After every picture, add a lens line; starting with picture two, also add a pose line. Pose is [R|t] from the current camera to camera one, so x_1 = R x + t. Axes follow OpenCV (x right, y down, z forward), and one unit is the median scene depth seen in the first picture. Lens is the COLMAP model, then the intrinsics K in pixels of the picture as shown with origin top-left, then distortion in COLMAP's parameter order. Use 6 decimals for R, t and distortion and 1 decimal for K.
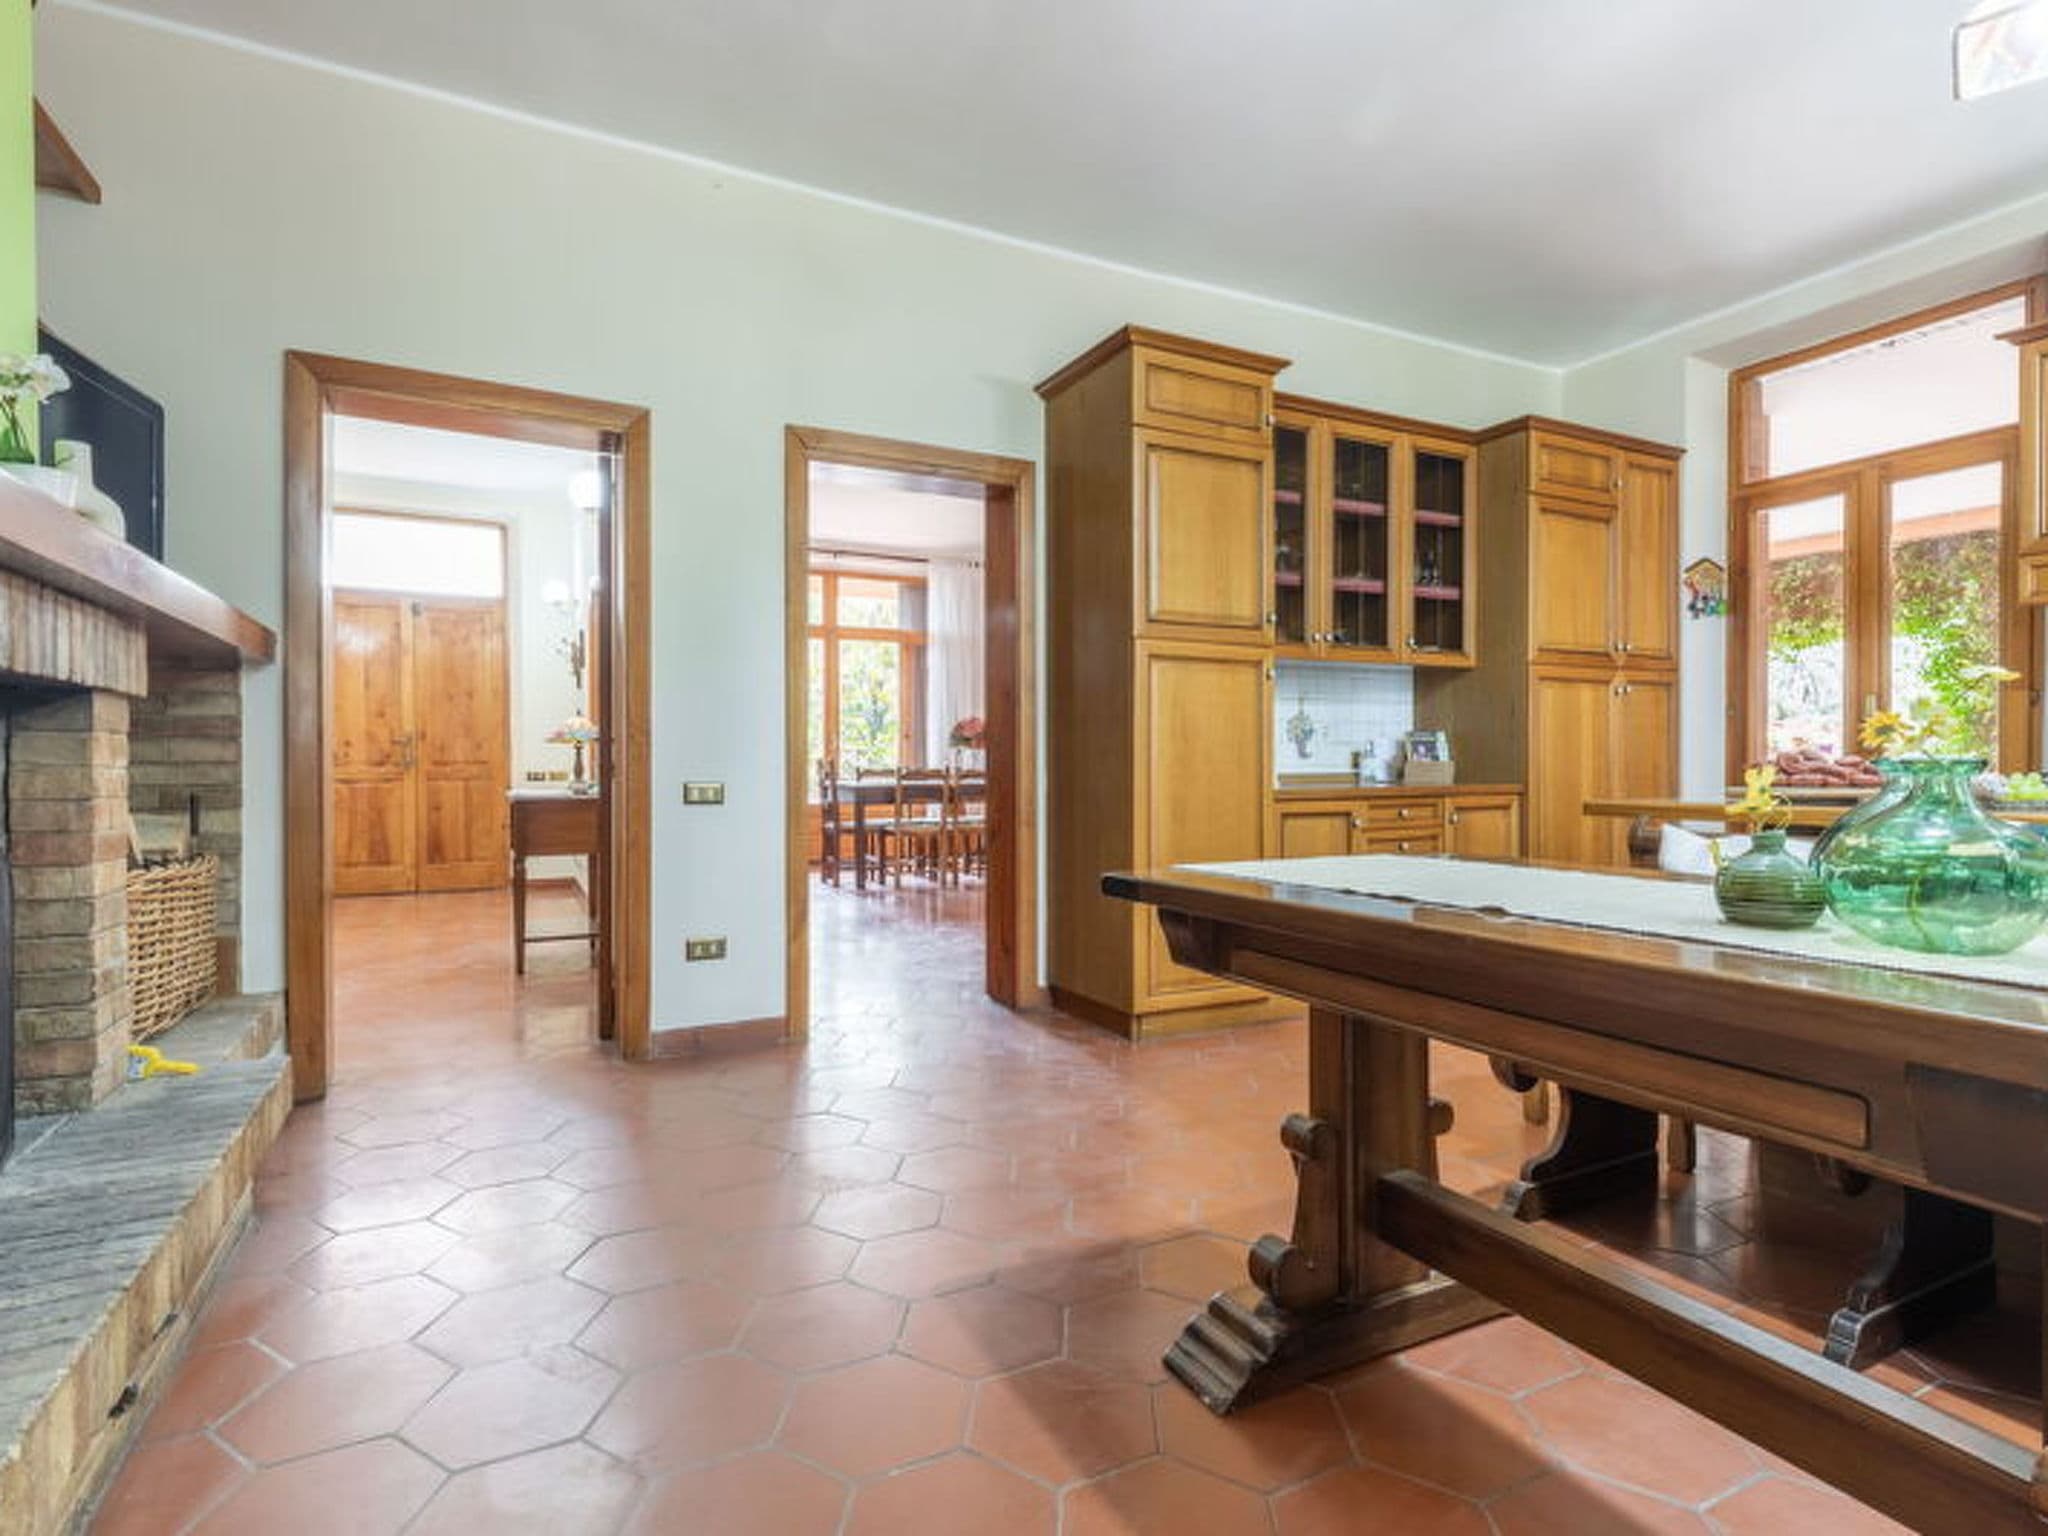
lens RADIAL K [[1049.8, 0, 1024.0], [0, 1049.8, 768.0], [0, 0, 1]] dist [-0.003469, -0.000905]
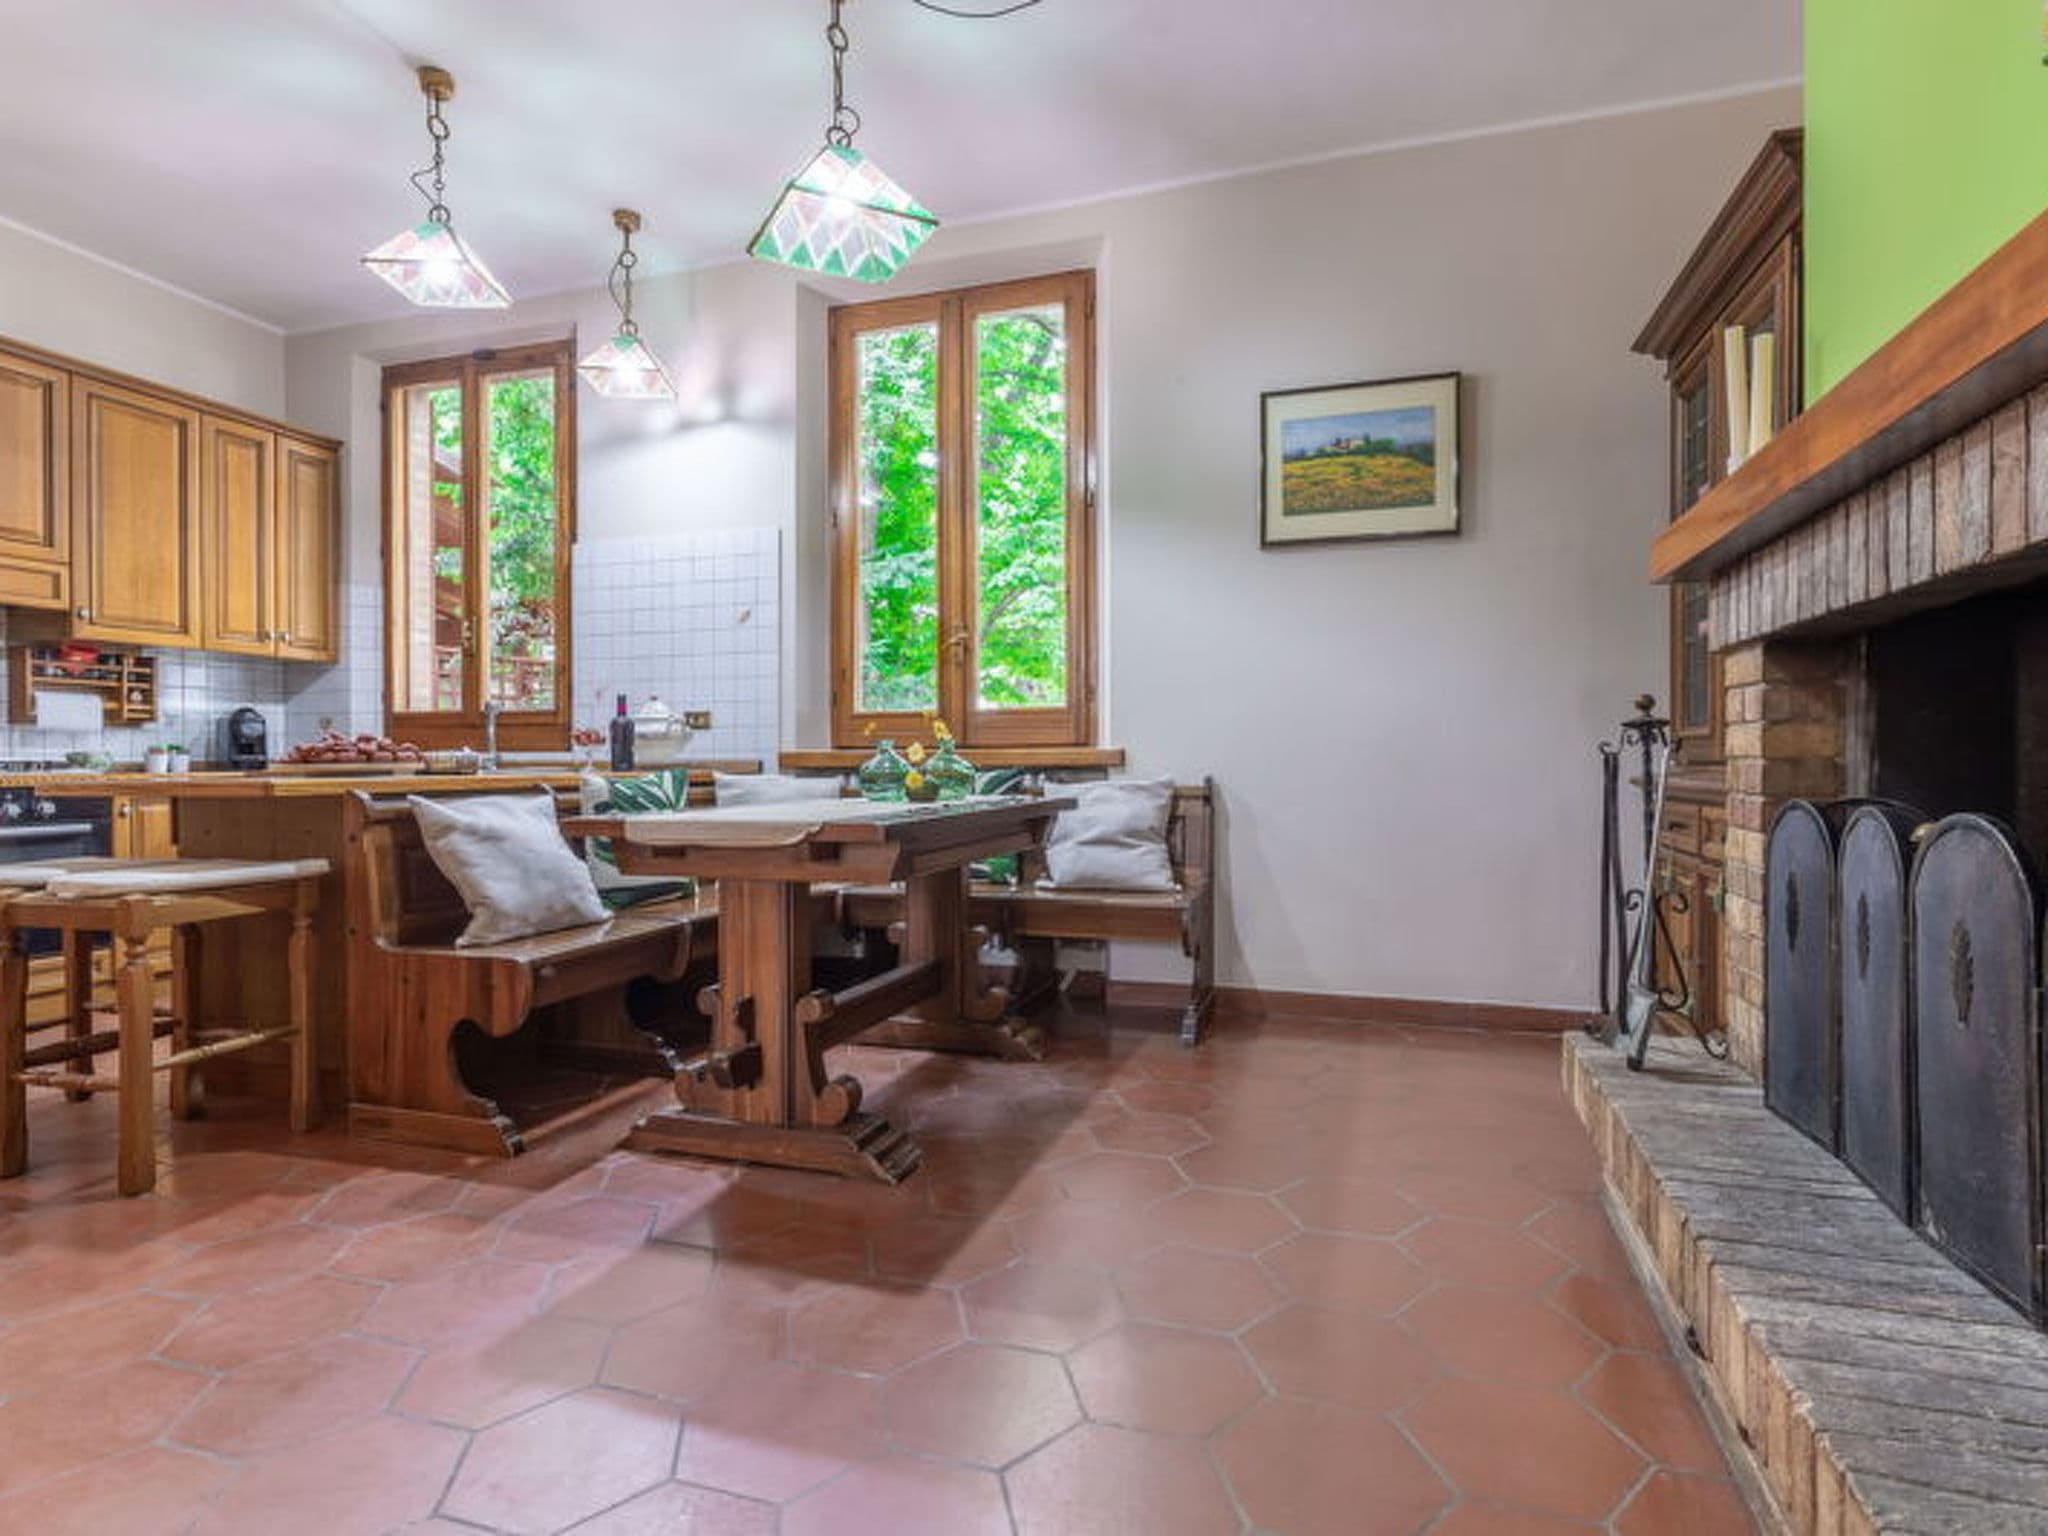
lens RADIAL K [[1016.0, 0, 1068.2], [0, 1016.0, 768.8], [0, 0, 1]] dist [0.001083, -0.000115]
pose [[-0.721597, -0.001031, 0.692313, -0.377560], [0.010824, 0.999860, 0.012771, 0.010010], [-0.692229, 0.016709, -0.721485, 0.726654]]
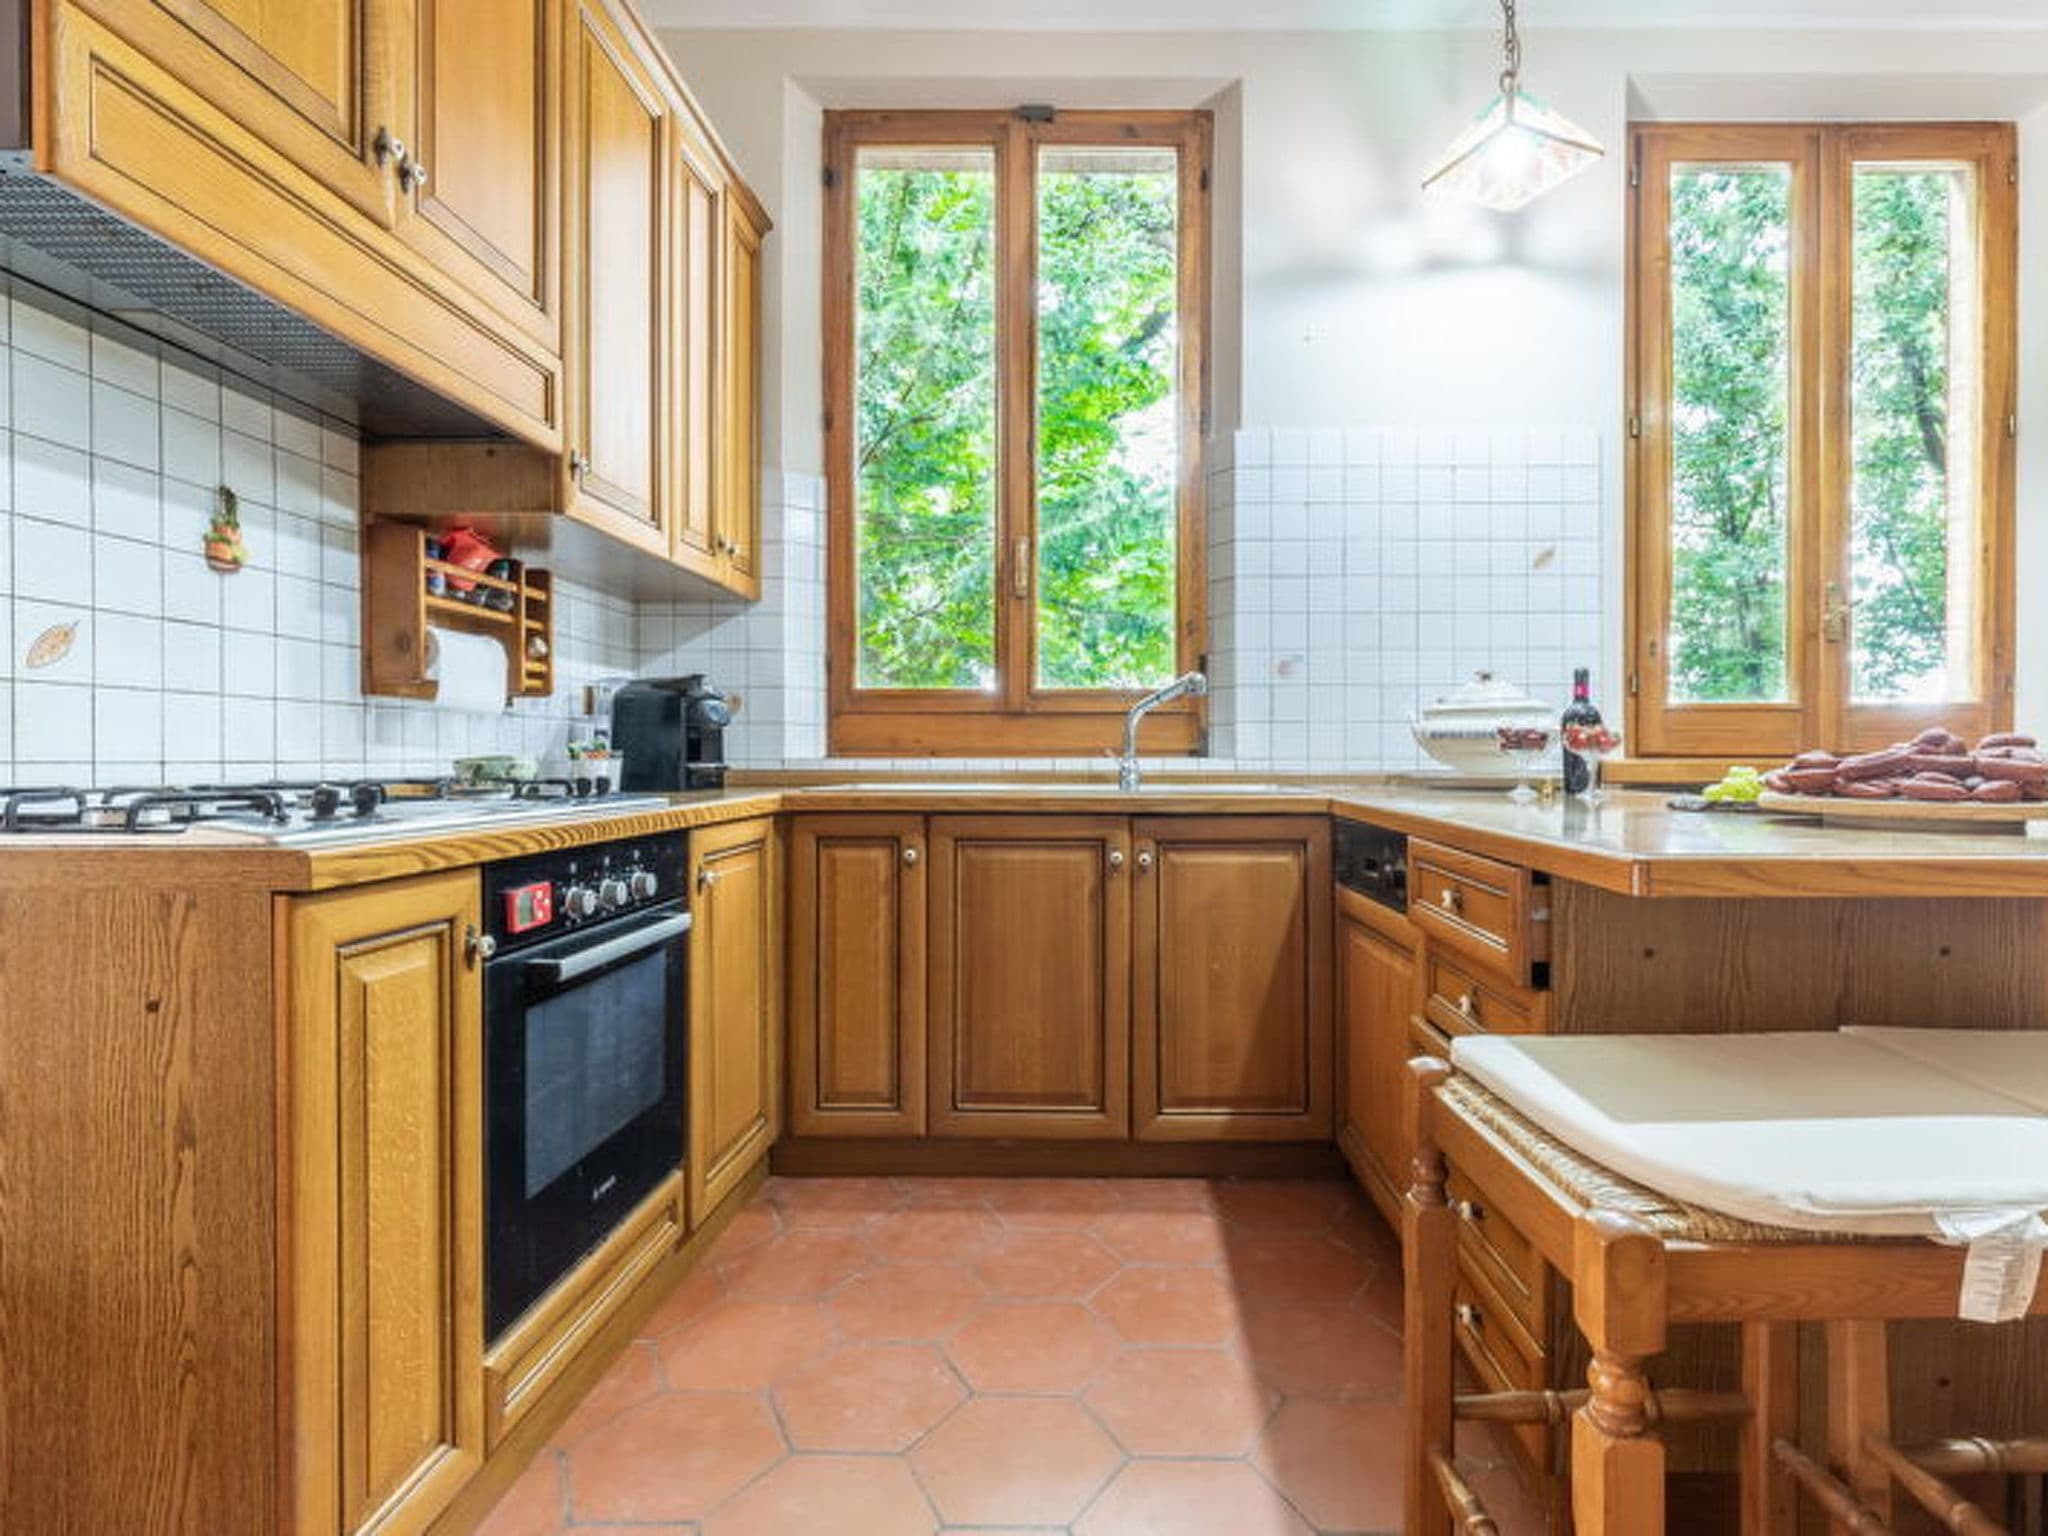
lens RADIAL K [[1044.3, 0, 1113.3], [0, 1044.3, 768.1], [0, 0, 1]] dist [-0.002494, -0.000327]
pose [[-0.887747, -0.001905, 0.460328, 0.518170], [0.005340, 0.999882, 0.014435, -0.003817], [-0.460301, 0.015273, -0.887632, 0.978213]]
